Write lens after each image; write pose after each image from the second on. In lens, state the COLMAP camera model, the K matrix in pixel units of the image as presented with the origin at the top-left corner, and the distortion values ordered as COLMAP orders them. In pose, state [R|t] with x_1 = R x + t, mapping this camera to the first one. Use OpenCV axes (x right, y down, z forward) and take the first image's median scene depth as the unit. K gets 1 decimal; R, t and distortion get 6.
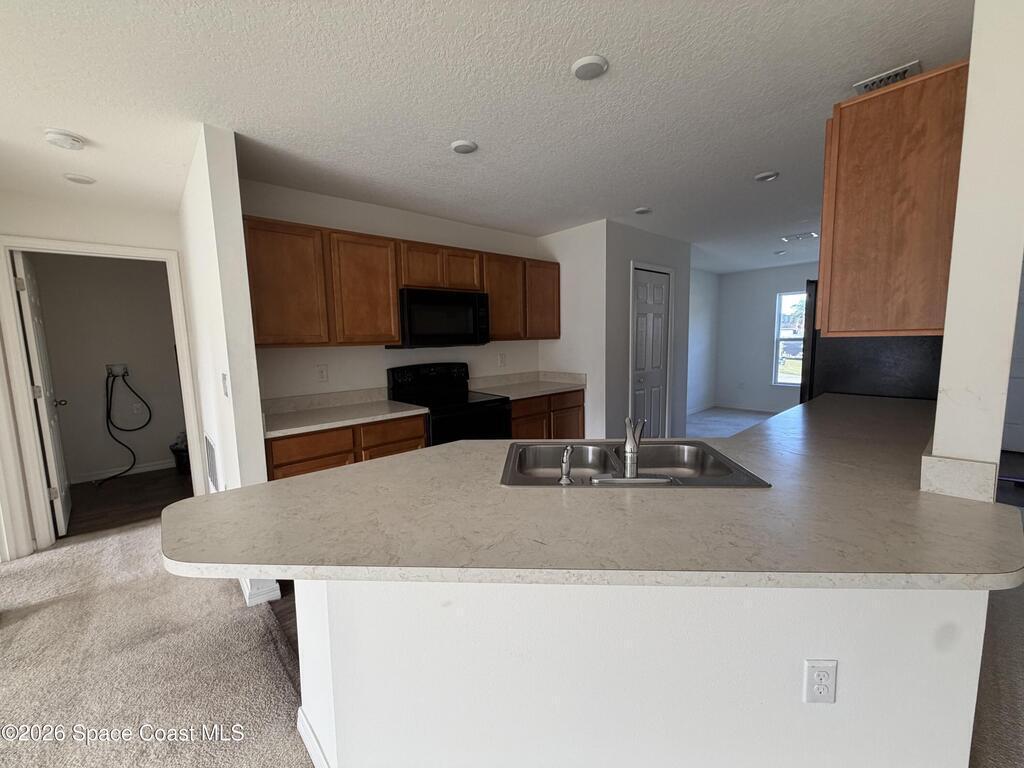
lens RADIAL K [[408.3, 0, 508.8], [0, 408.3, 384.1], [0, 0, 1]] dist [0.000600, 0.000178]
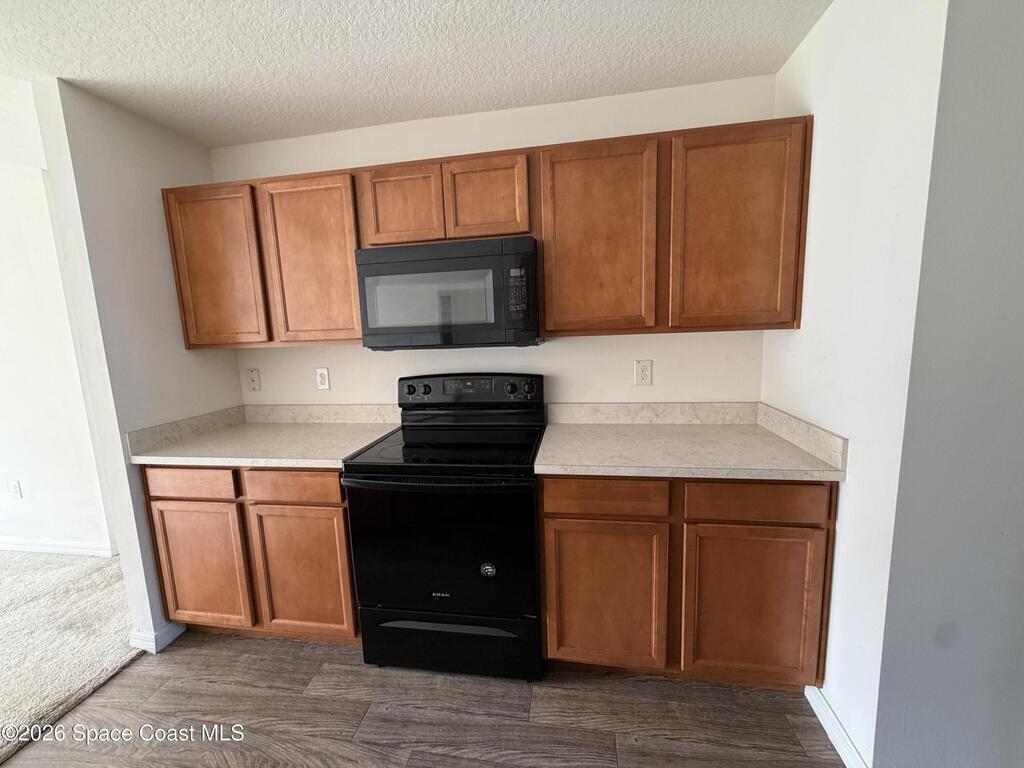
lens RADIAL K [[408.3, 0, 508.8], [0, 408.3, 384.1], [0, 0, 1]] dist [0.000600, 0.000178]
pose [[0.625820, 0.108813, -0.772340, 0.346818], [-0.065839, 0.994056, 0.086702, -0.102504], [0.777184, -0.003410, 0.629264, 0.758060]]
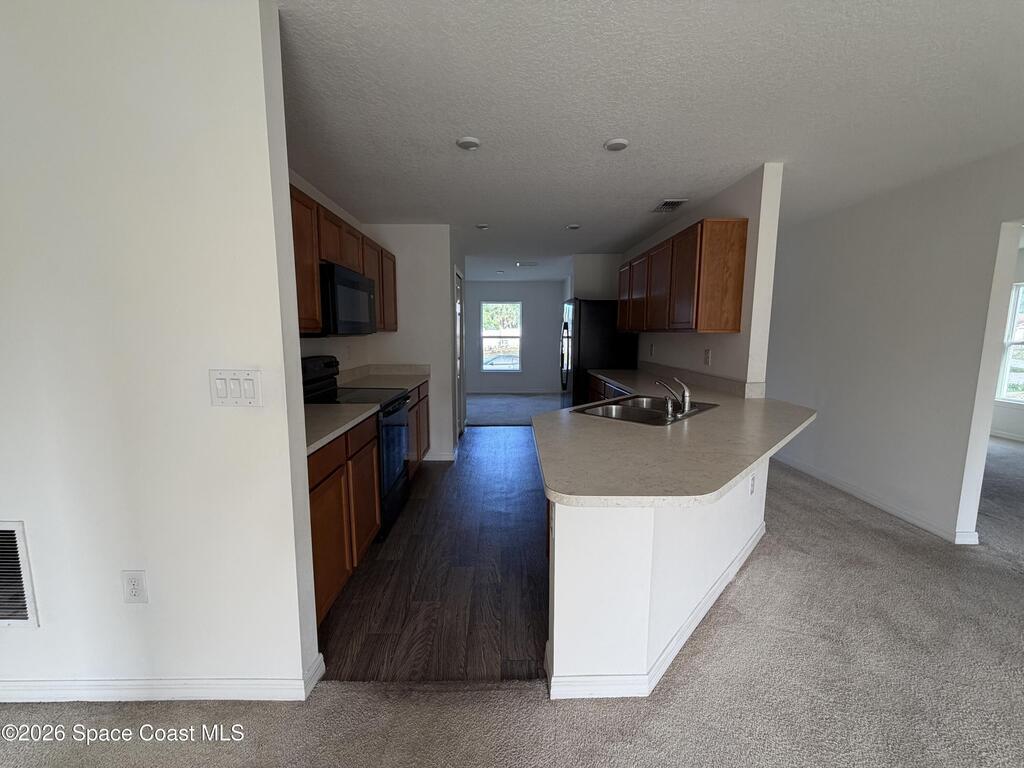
lens RADIAL K [[408.3, 0, 508.8], [0, 408.3, 384.1], [0, 0, 1]] dist [0.000600, 0.000178]
pose [[0.653454, -0.069371, 0.753781, -0.629804], [0.065838, 0.997227, 0.034700, 0.002672], [-0.754097, 0.026952, 0.656209, 0.184507]]
